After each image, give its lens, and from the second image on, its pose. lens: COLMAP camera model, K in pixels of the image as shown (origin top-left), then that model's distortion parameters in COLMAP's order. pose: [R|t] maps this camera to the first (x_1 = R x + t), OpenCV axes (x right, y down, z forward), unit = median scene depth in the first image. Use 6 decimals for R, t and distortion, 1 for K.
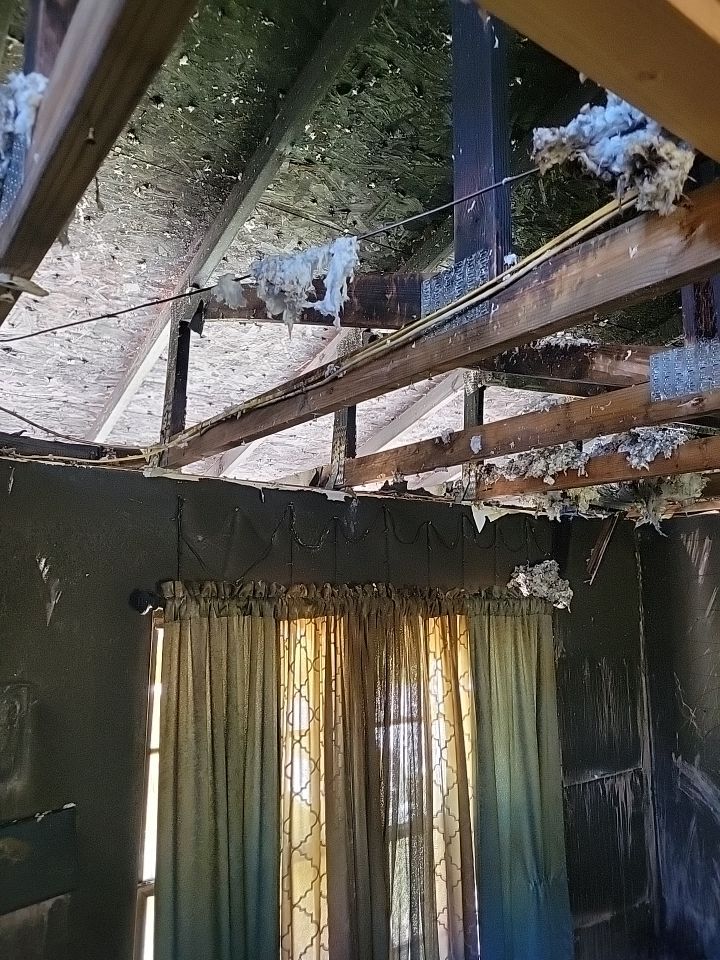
lens RADIAL K [[734.6, 0, 359.0], [0, 734.6, 482.4], [0, 0, 1]] dist [0.043989, -0.024131]
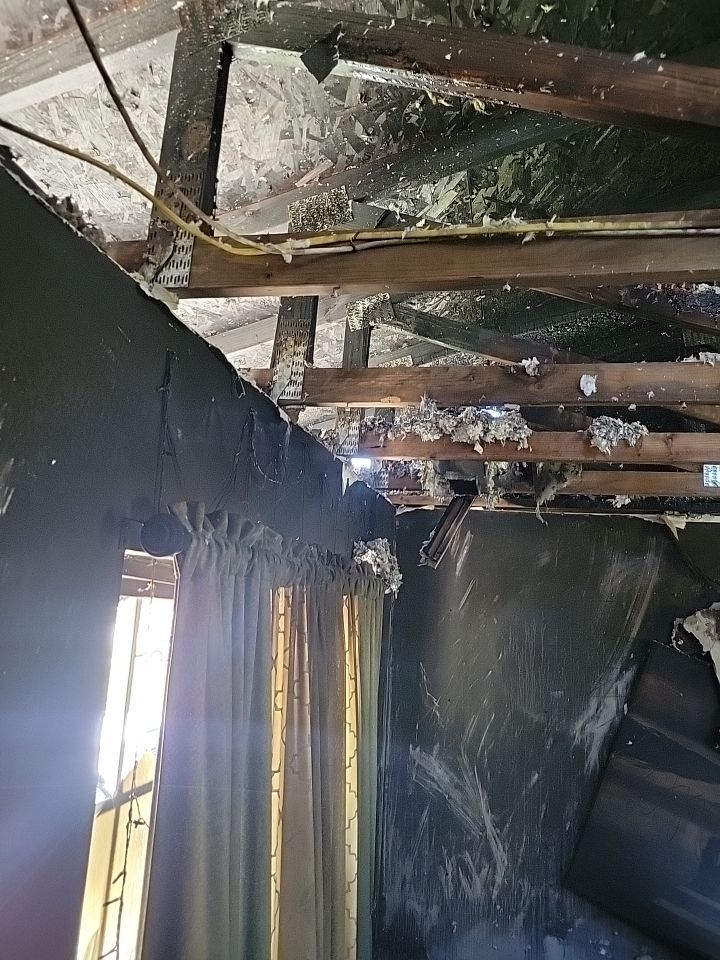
lens RADIAL K [[734.6, 0, 360.0], [0, 734.6, 477.6], [0, 0, 1]] dist [0.043989, -0.024131]
pose [[0.728166, 0.155876, 0.667440, -0.353149], [-0.155607, 0.985965, -0.060500, 0.088108], [-0.667503, -0.059805, 0.742202, 0.353243]]
